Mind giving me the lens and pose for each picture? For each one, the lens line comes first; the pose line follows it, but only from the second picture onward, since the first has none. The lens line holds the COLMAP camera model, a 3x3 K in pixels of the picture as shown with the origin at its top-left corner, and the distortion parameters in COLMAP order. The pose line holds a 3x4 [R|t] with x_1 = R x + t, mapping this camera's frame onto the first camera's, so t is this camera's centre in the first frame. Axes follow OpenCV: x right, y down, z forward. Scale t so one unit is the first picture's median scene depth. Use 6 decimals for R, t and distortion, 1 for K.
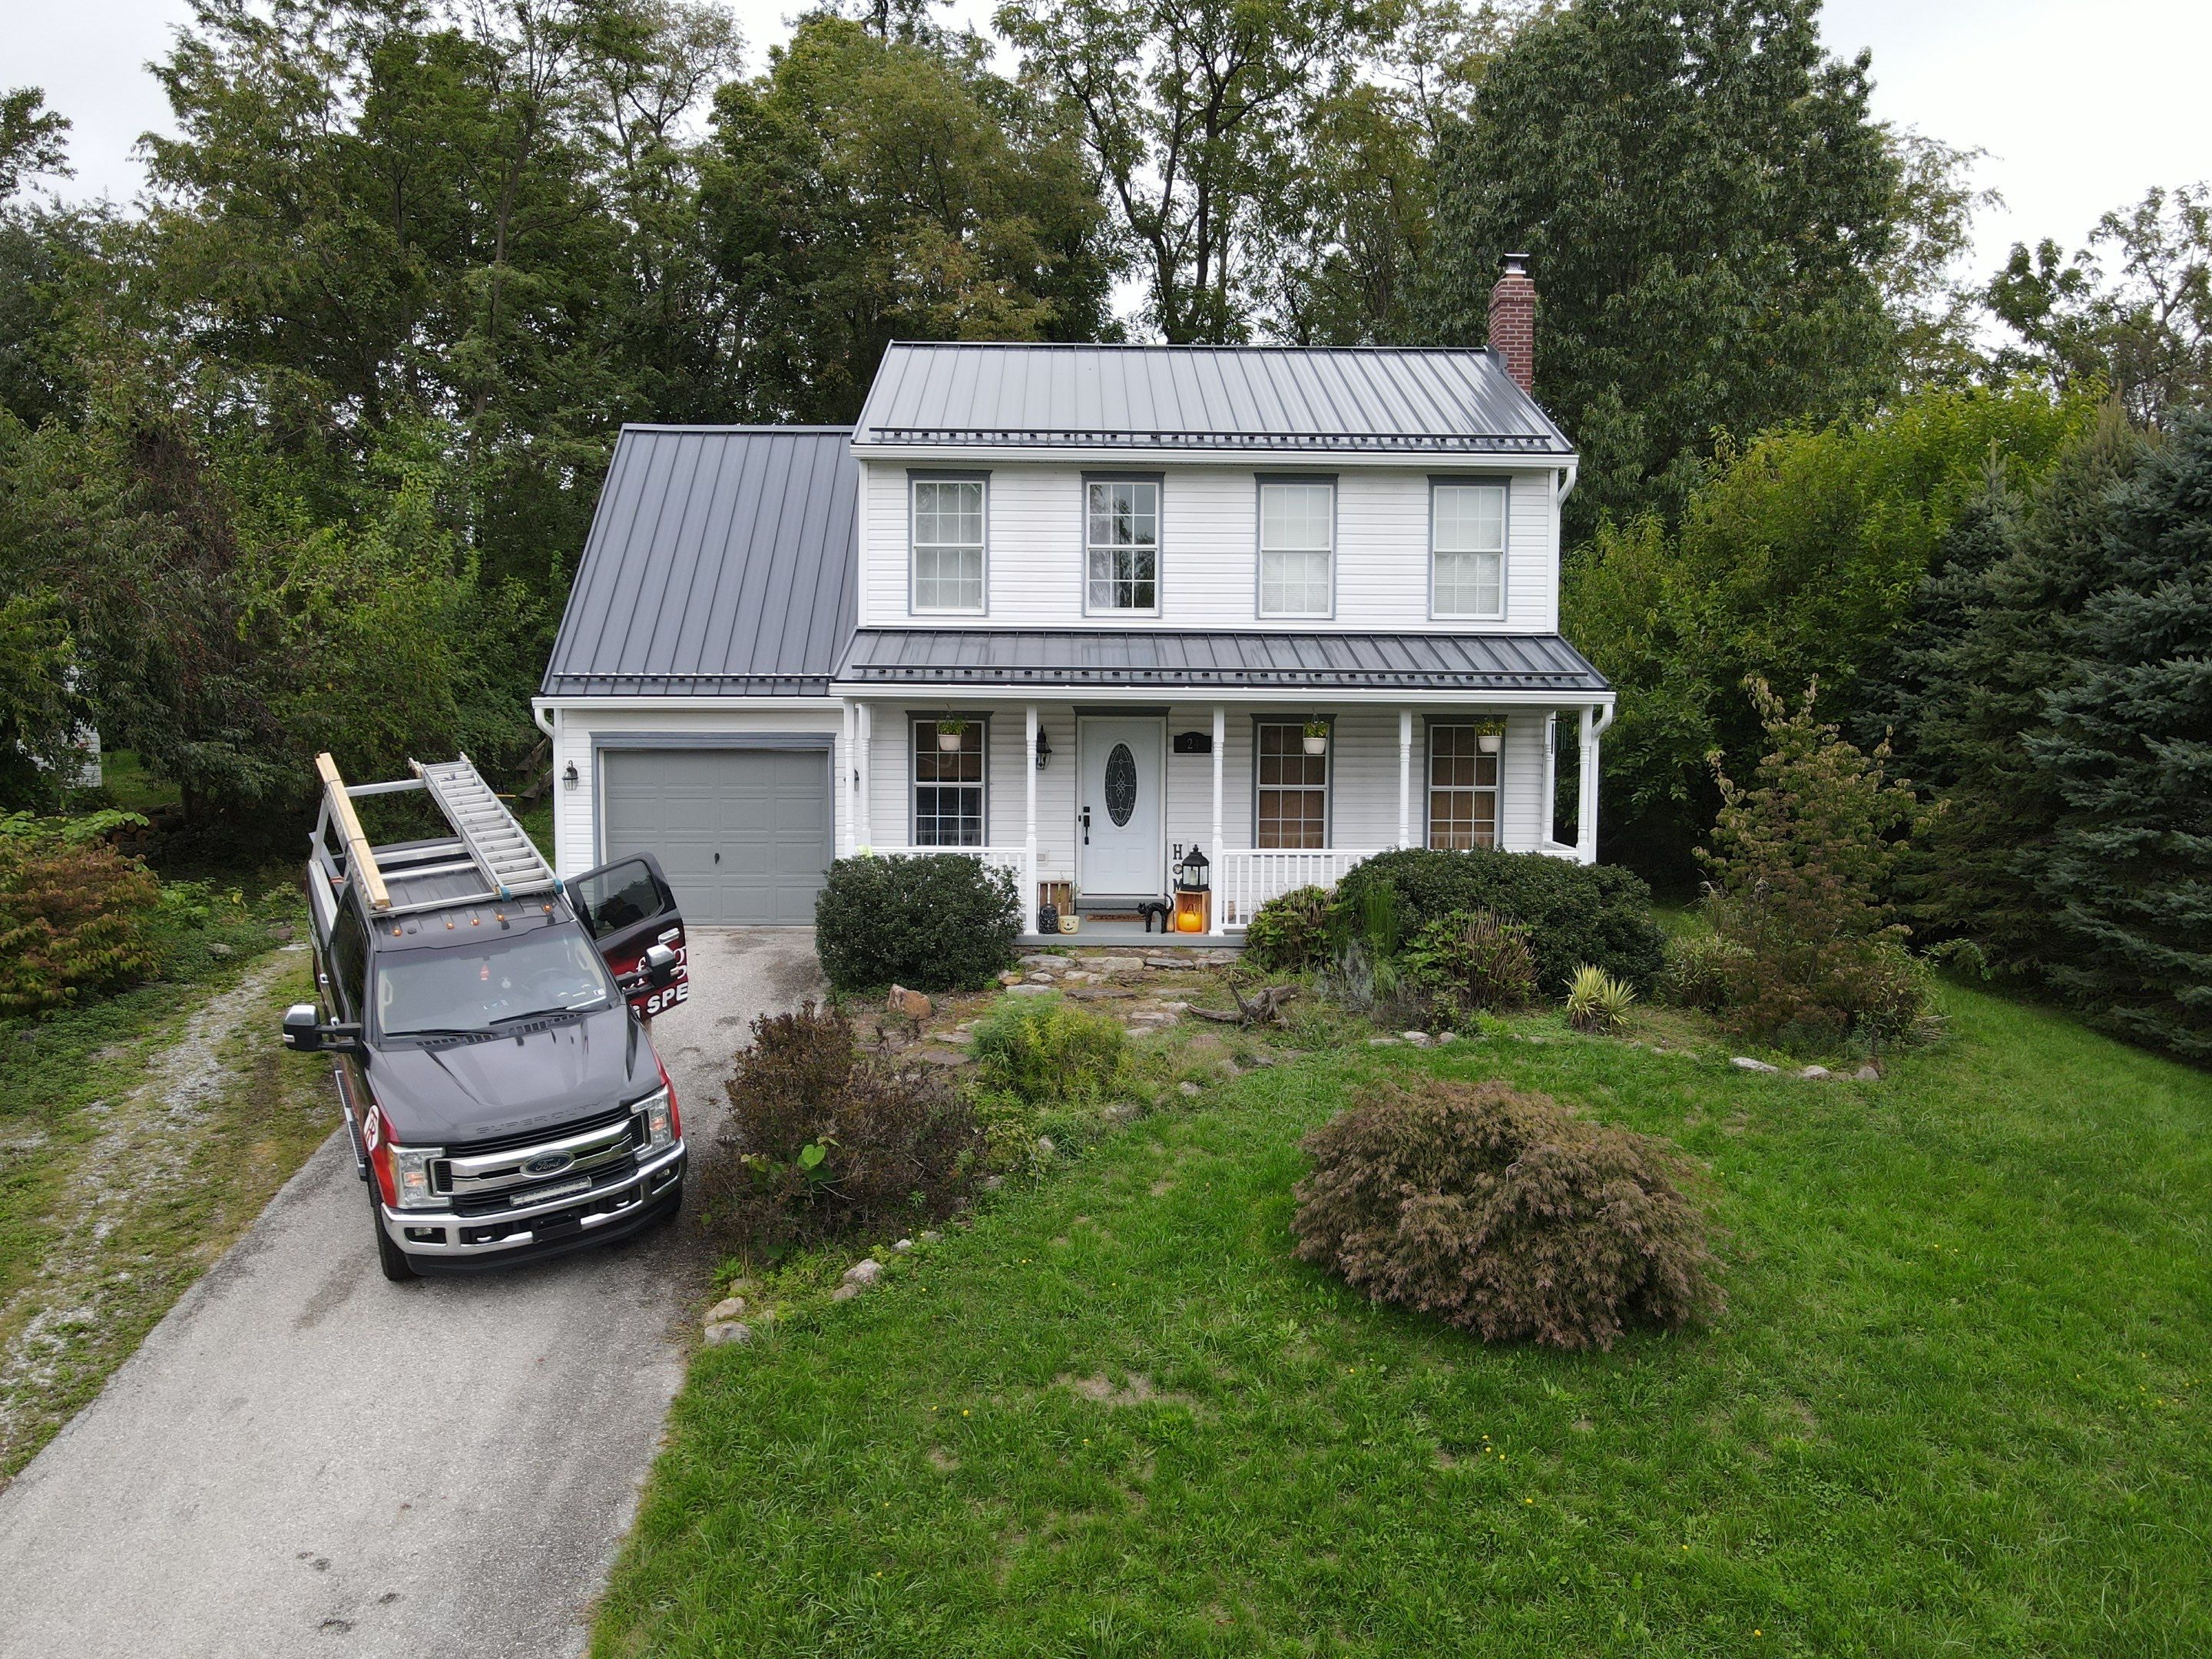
lens RADIAL K [[1626.5, 0, 1091.4], [0, 1626.5, 825.5], [0, 0, 1]] dist [0.003758, 0.009752]
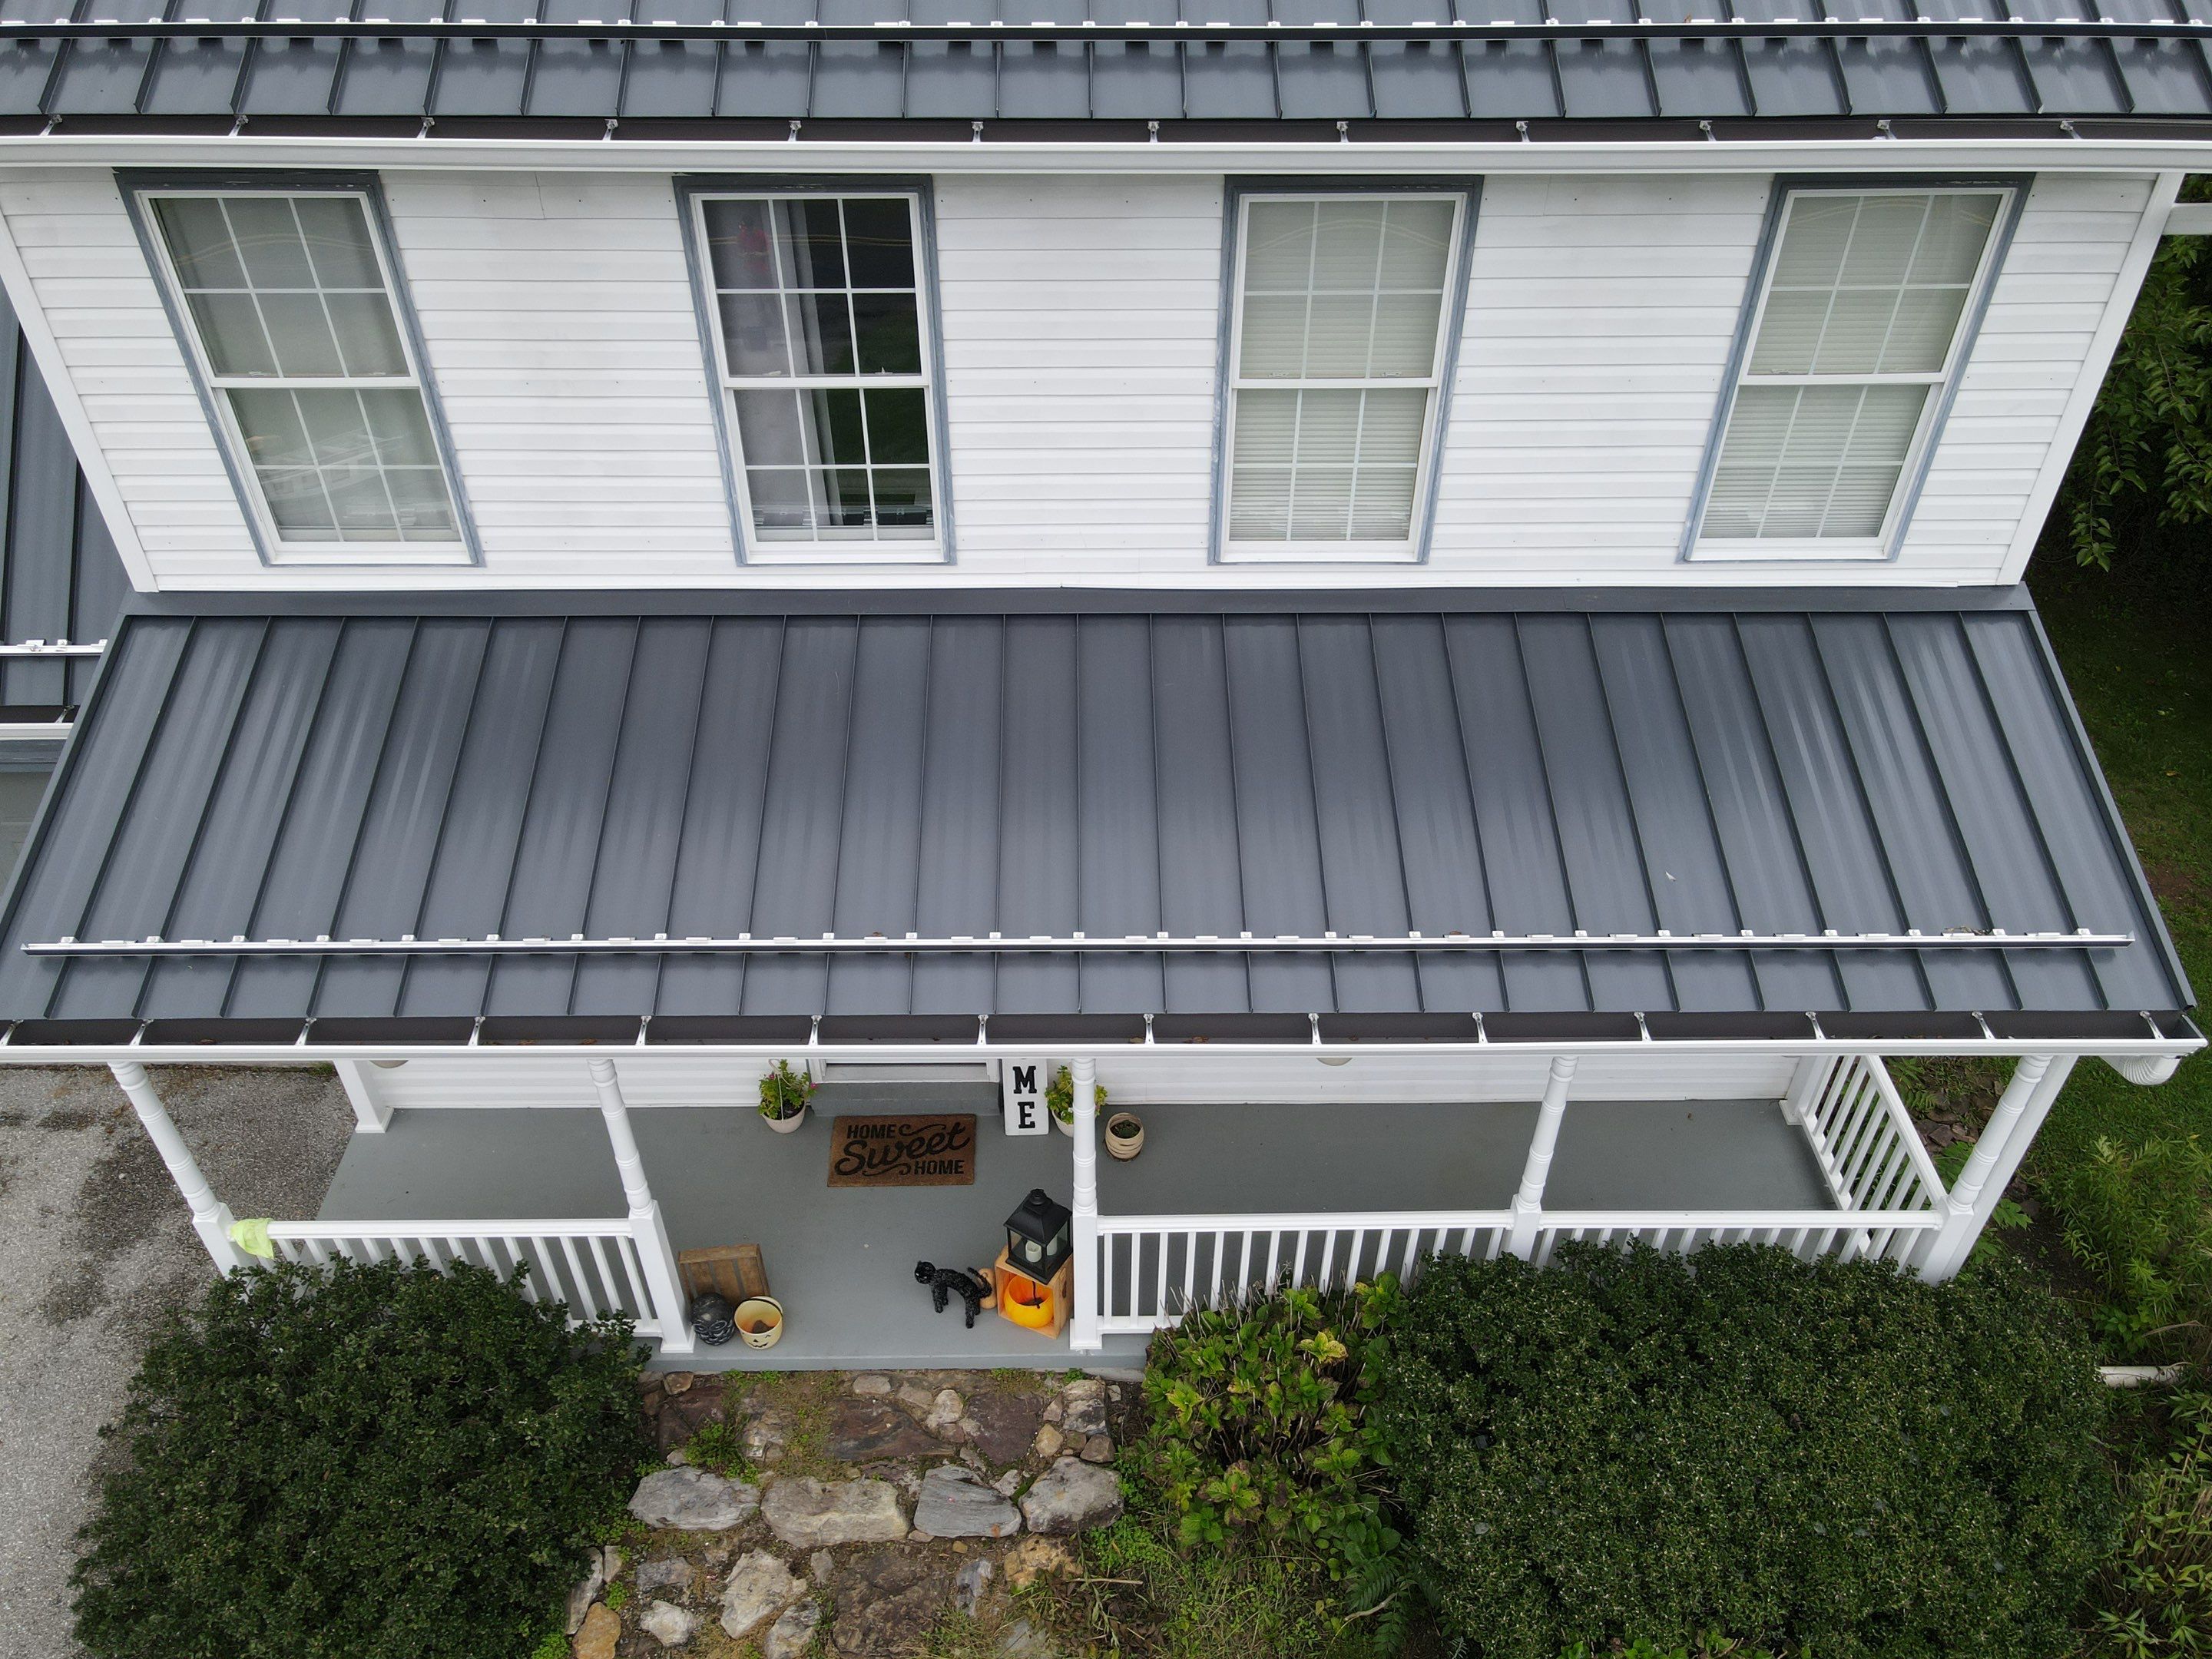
lens RADIAL K [[1620.4, 0, 1092.2], [0, 1620.4, 837.4], [0, 0, 1]] dist [0.002362, 0.032859]
pose [[0.999935, -0.002741, -0.011078, 0.078818], [0.008675, 0.813304, 0.581775, -0.292281], [0.007415, -0.581833, 0.813275, 0.668621]]
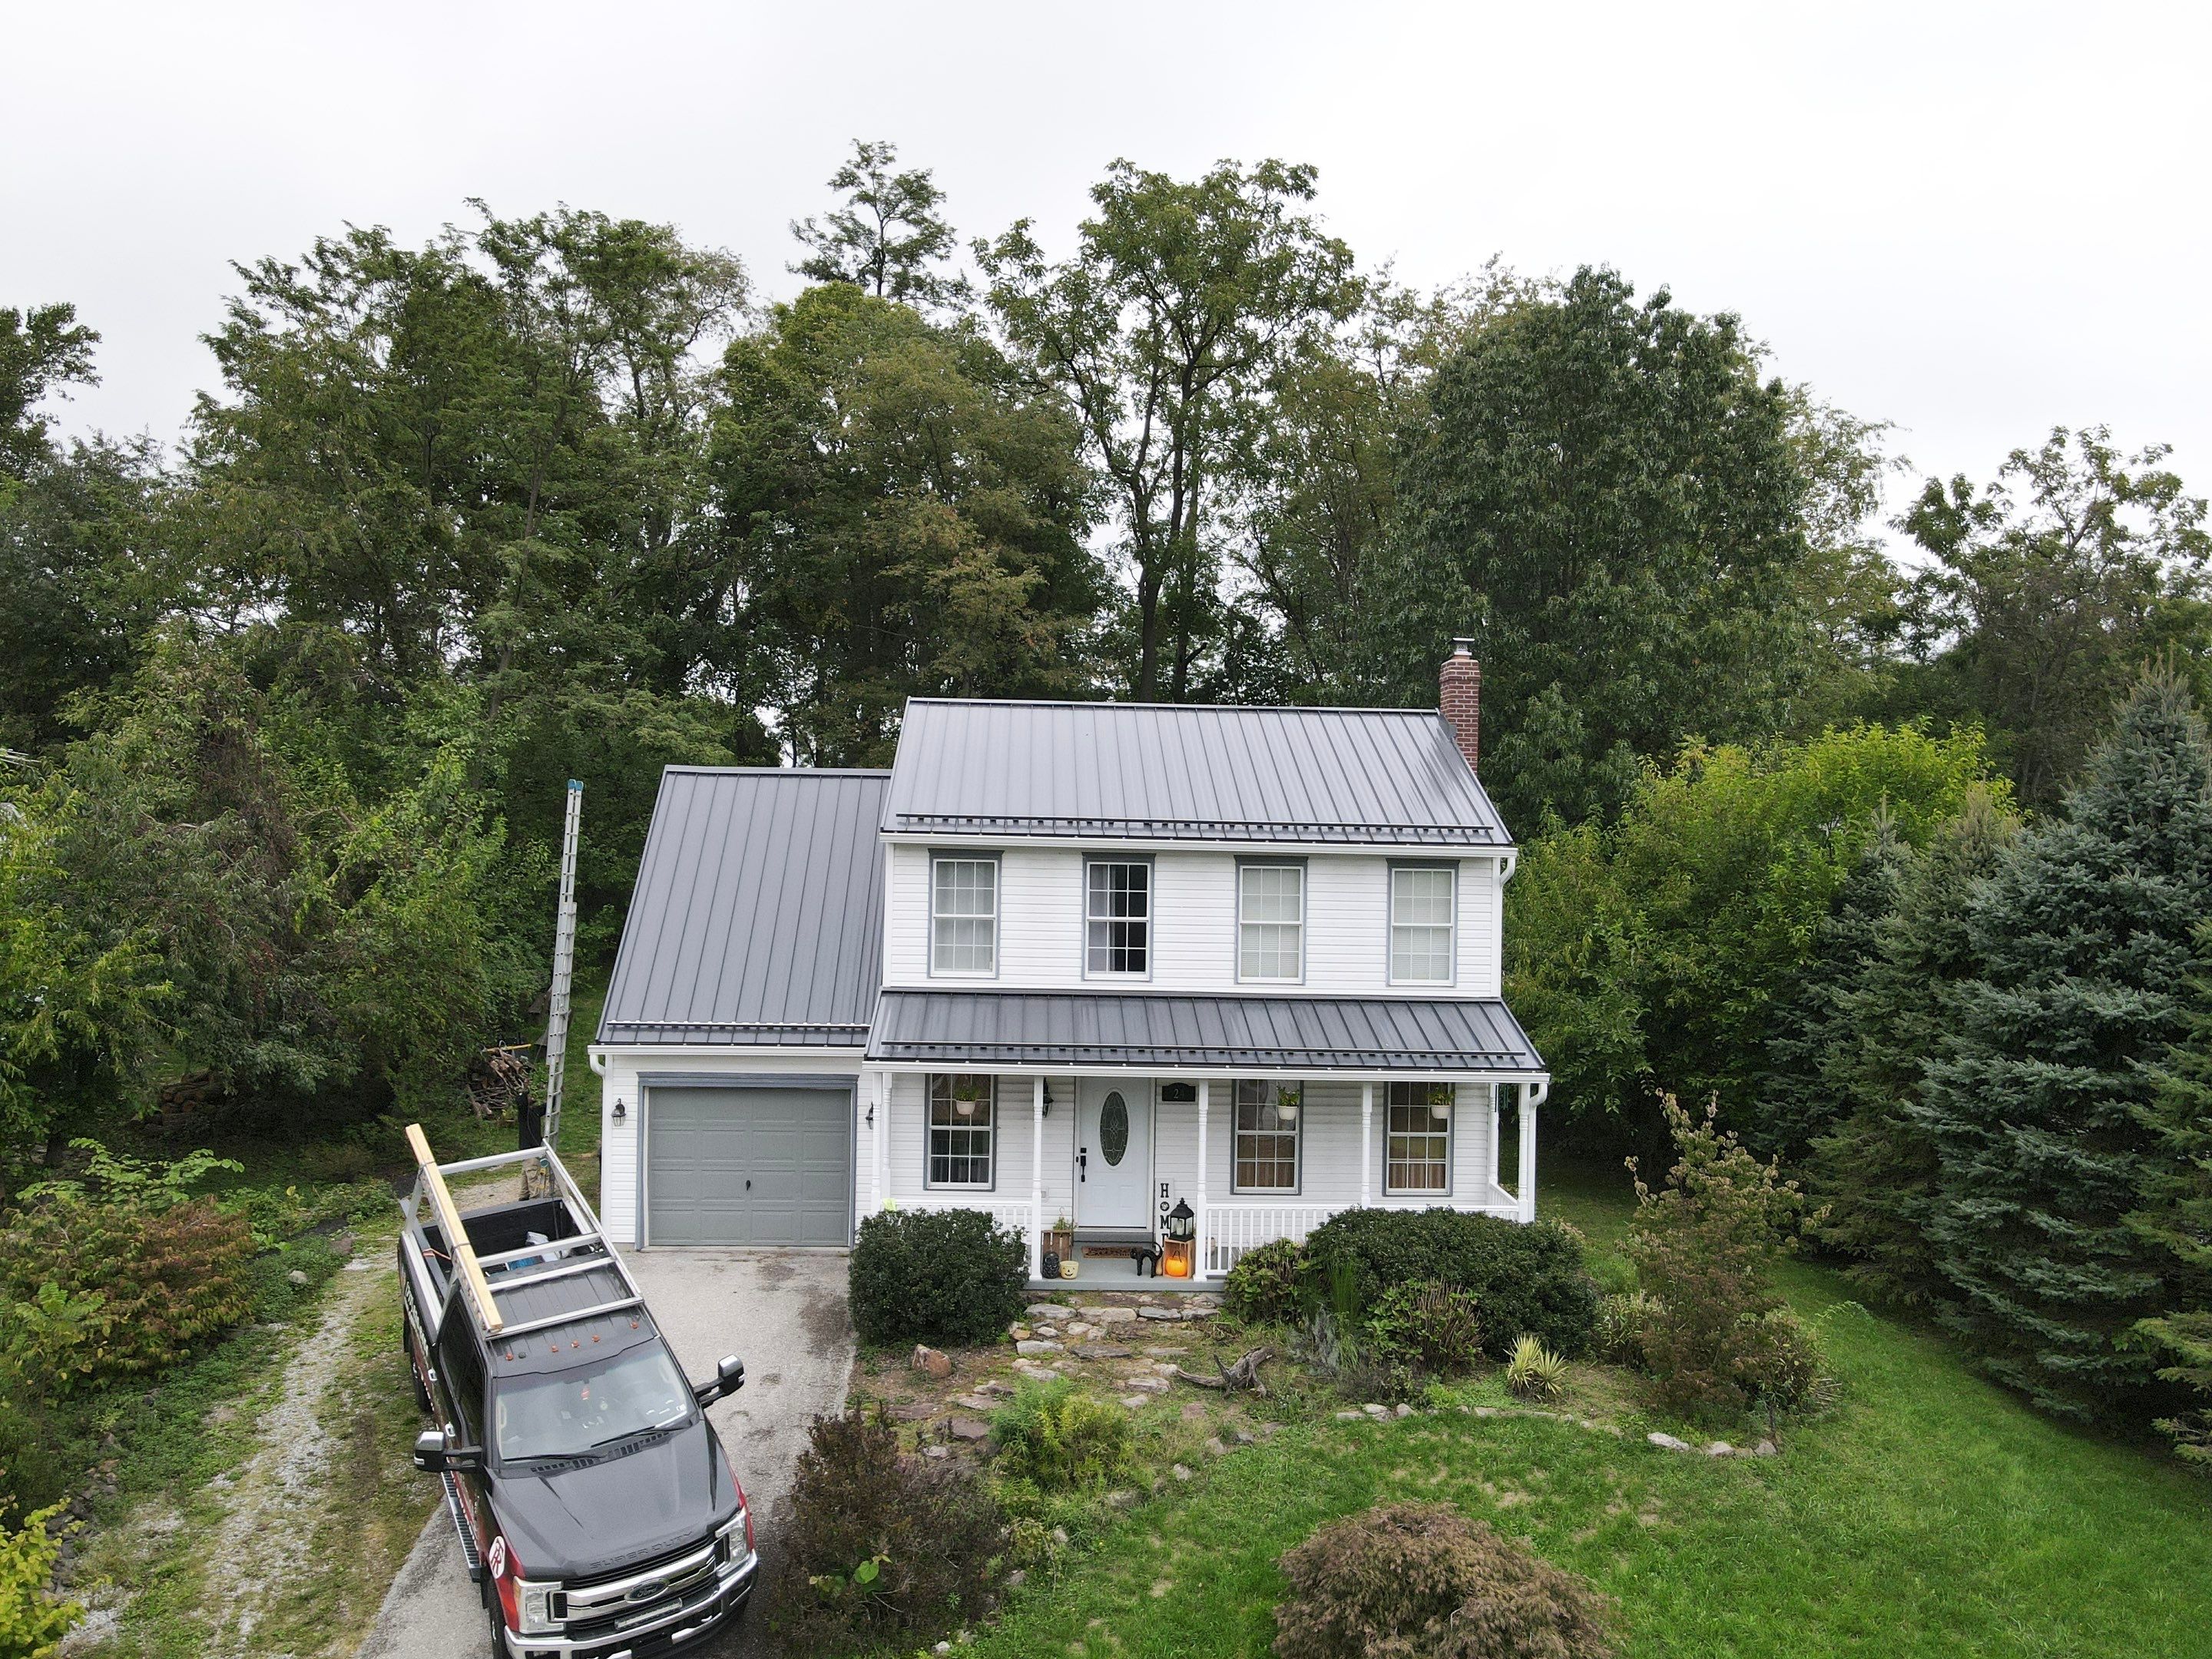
lens RADIAL K [[1620.3, 0, 1092.1], [0, 1620.3, 827.3], [0, 0, 1]] dist [0.012429, -0.000893]
pose [[0.999676, 0.011984, 0.022476, -0.025116], [-0.010257, 0.997098, -0.075434, -0.149715], [-0.023315, 0.075179, 0.996897, -0.131977]]
